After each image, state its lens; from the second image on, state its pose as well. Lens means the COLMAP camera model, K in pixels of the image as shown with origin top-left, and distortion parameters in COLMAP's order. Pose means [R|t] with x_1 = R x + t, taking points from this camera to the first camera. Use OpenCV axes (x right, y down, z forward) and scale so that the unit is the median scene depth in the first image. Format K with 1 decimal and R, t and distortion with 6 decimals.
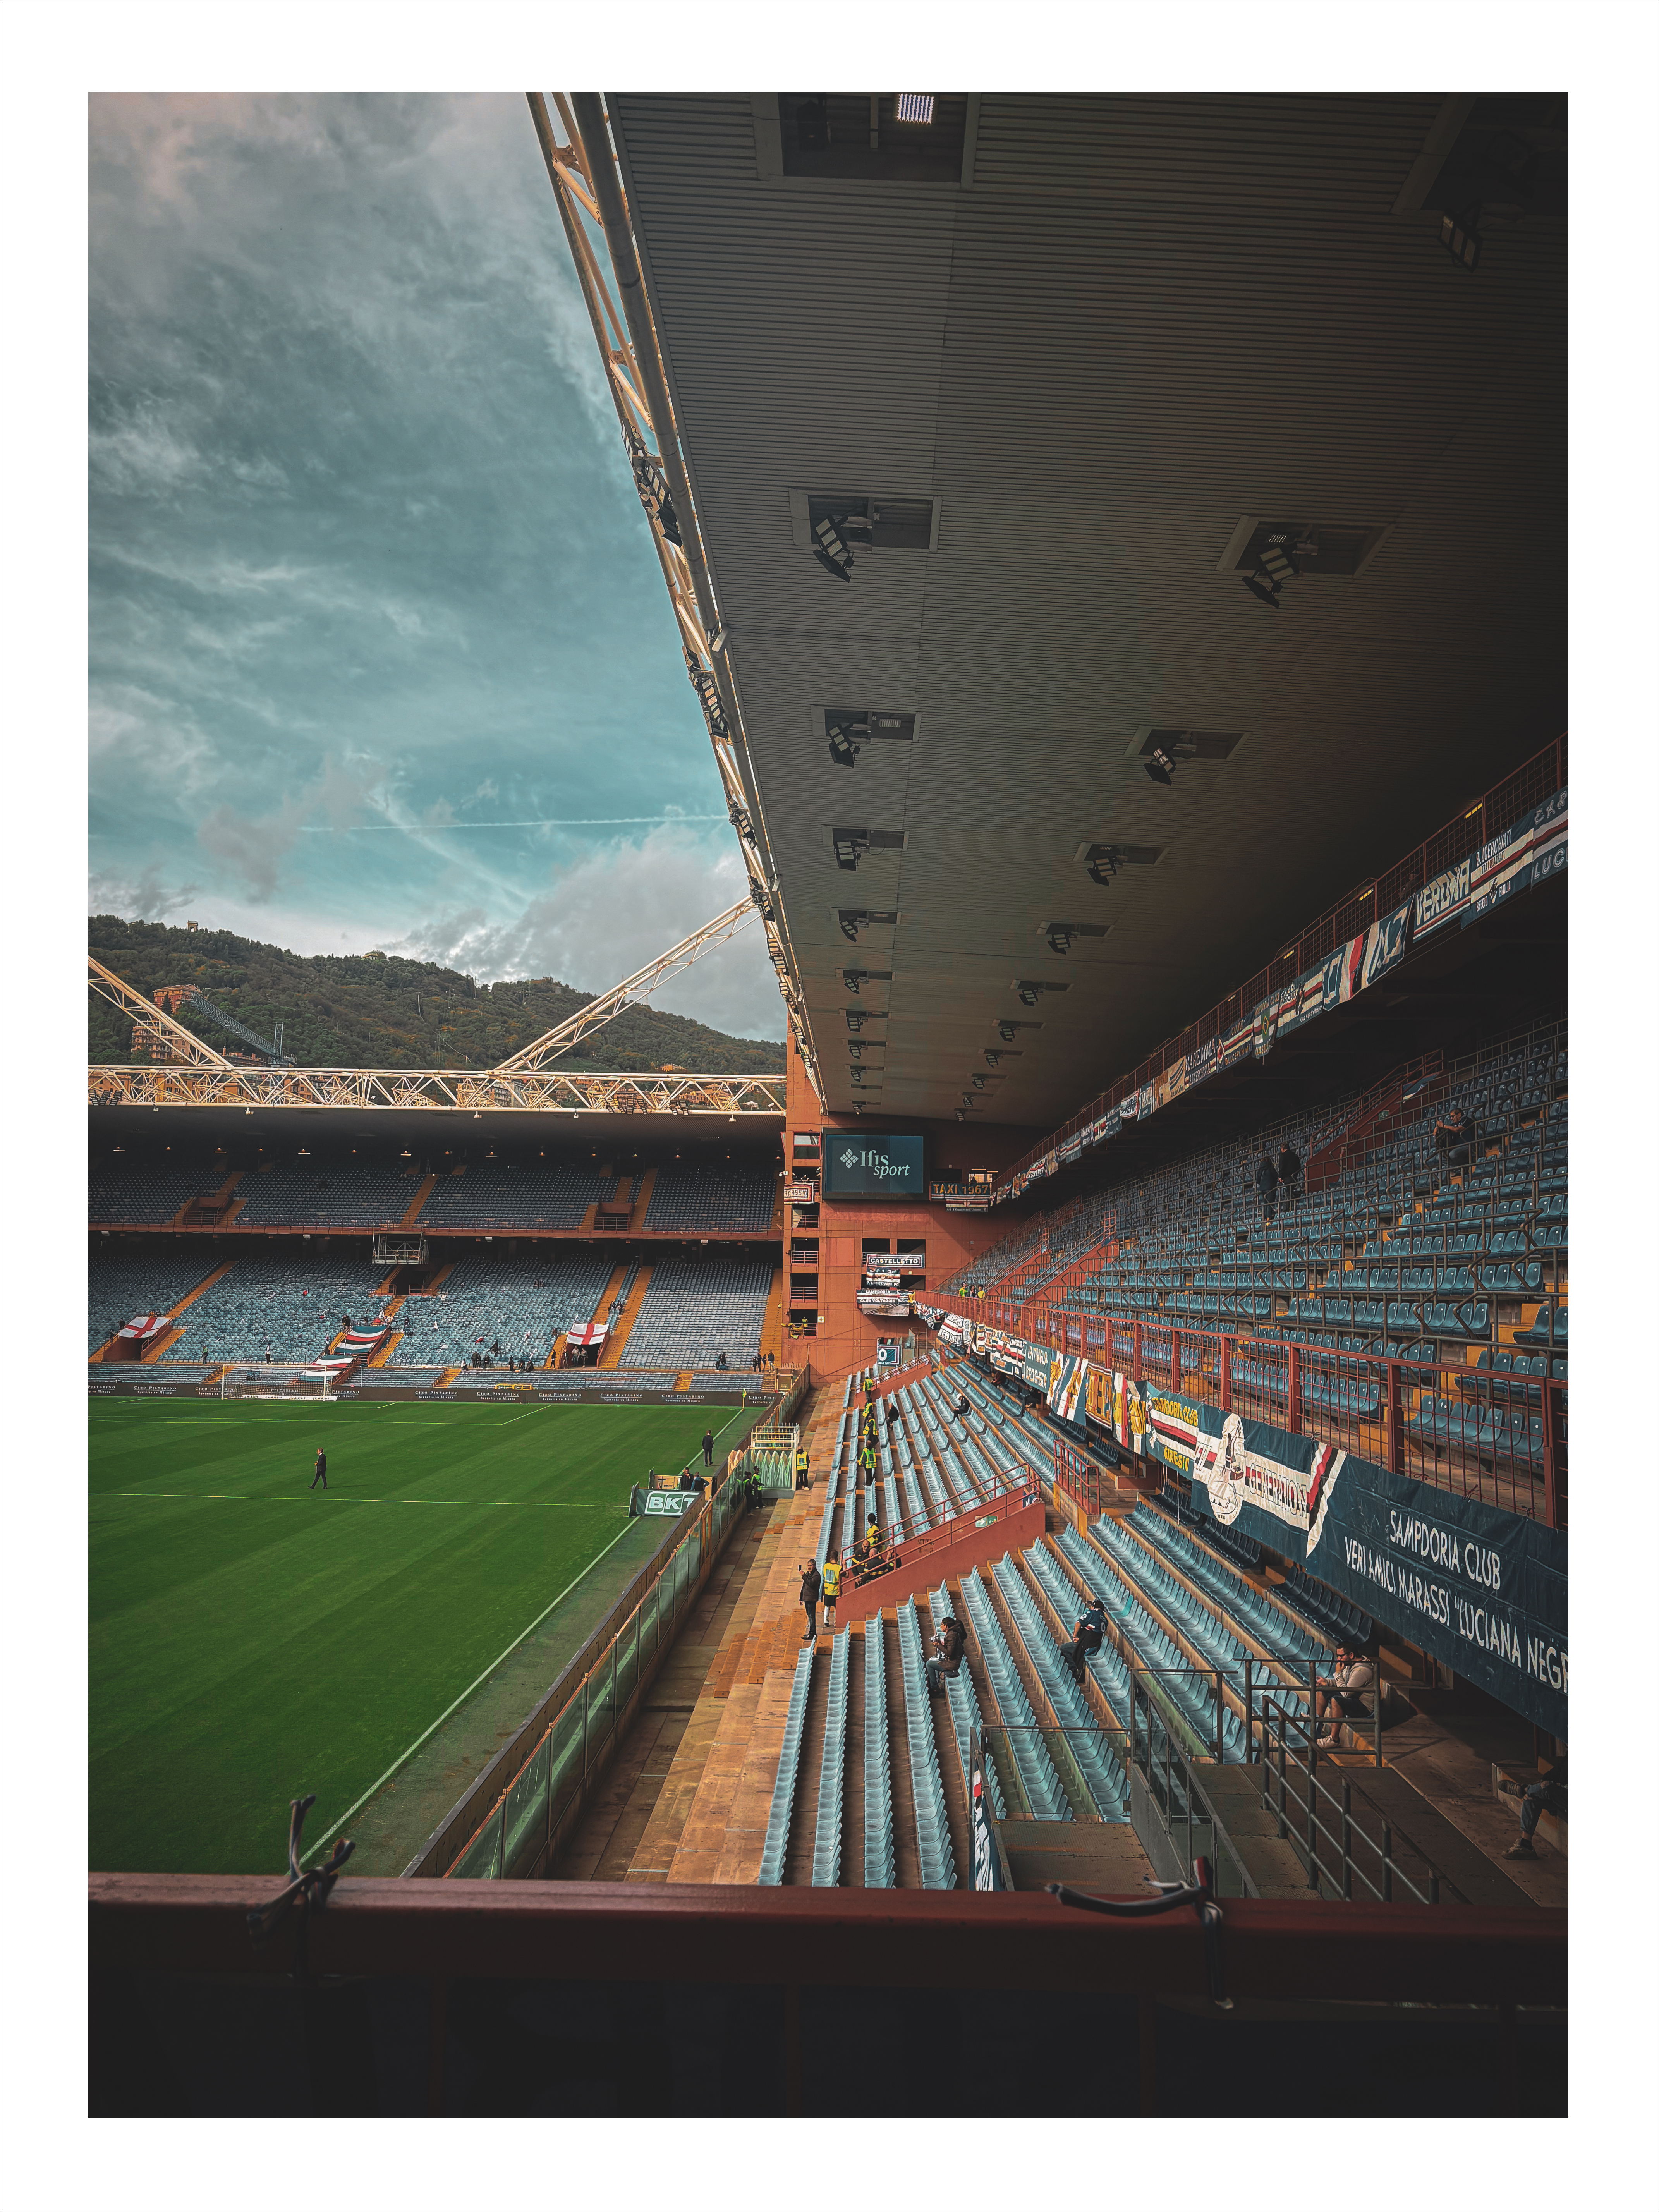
lens RADIAL K [[1555.0, 0, 829.5], [0, 1555.0, 1106.0], [0, 0, 1]] dist [0.000149, -0.001507]
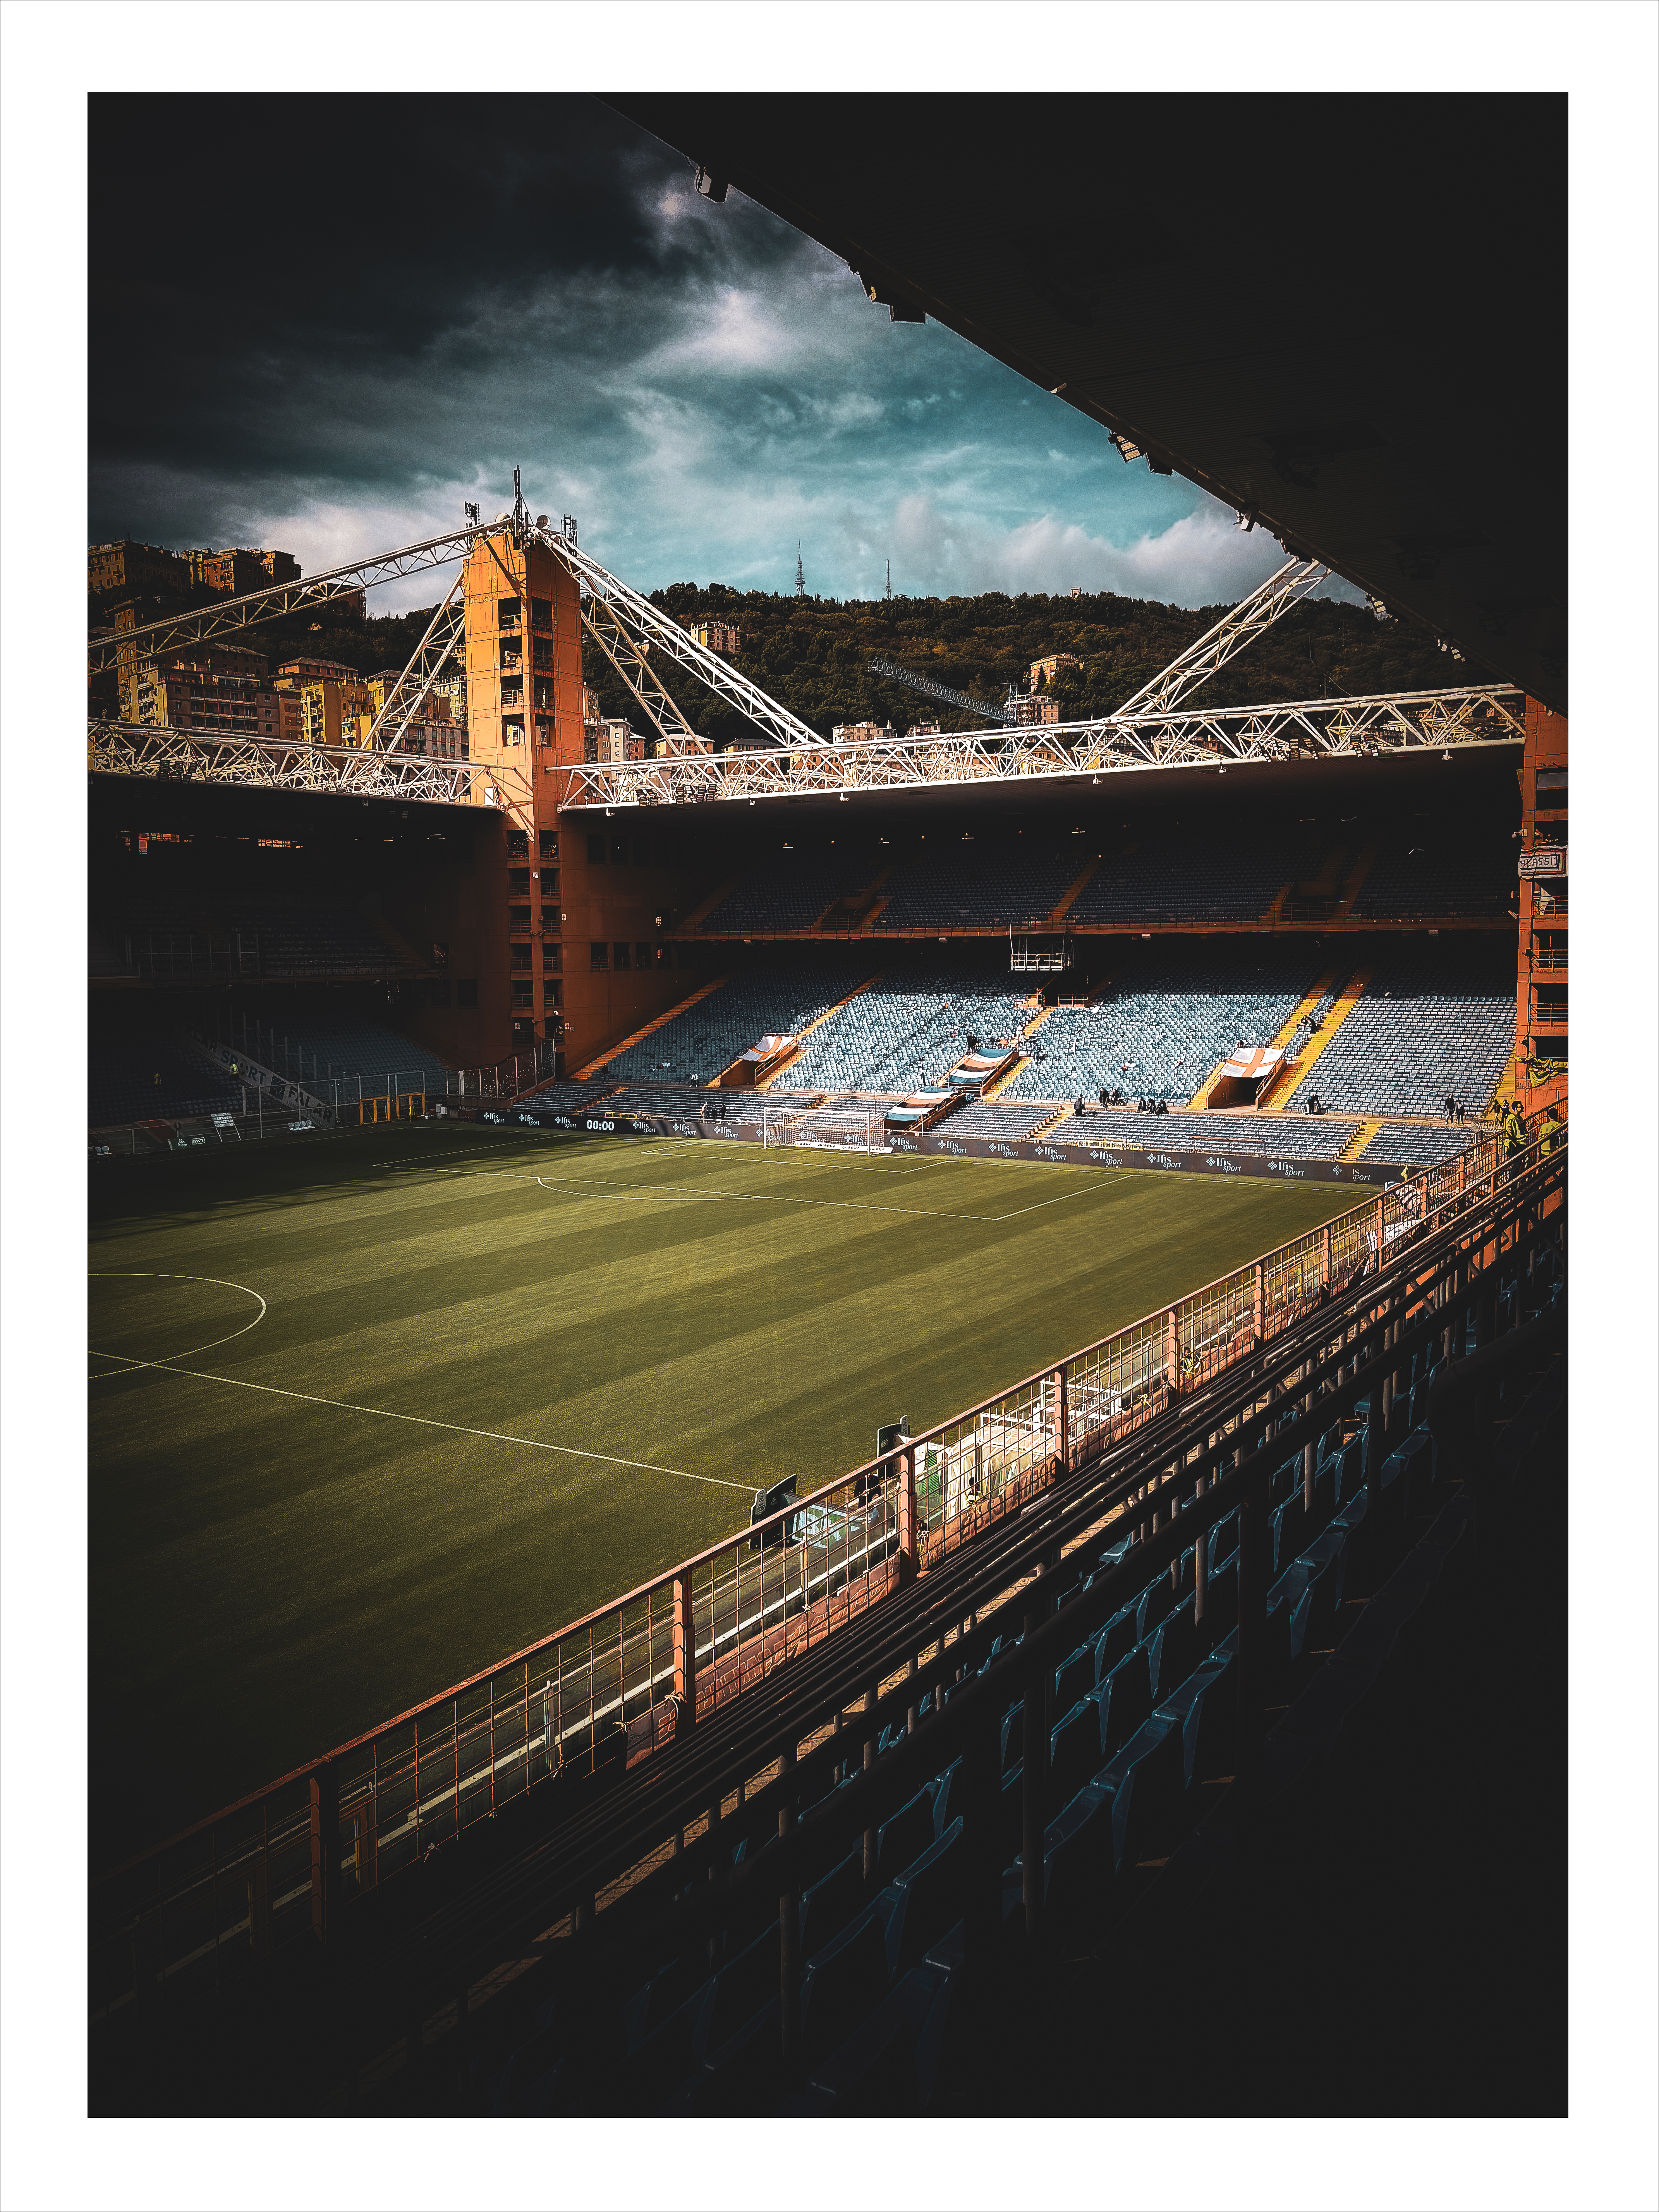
lens RADIAL K [[1555.0, 0, 829.5], [0, 1555.0, 1106.0], [0, 0, 1]] dist [0.000149, -0.001507]
pose [[0.838784, 0.031322, -0.543563, 0.082740], [0.088191, 0.977344, 0.192408, 0.003416], [0.537275, -0.209326, 0.817018, 0.262226]]
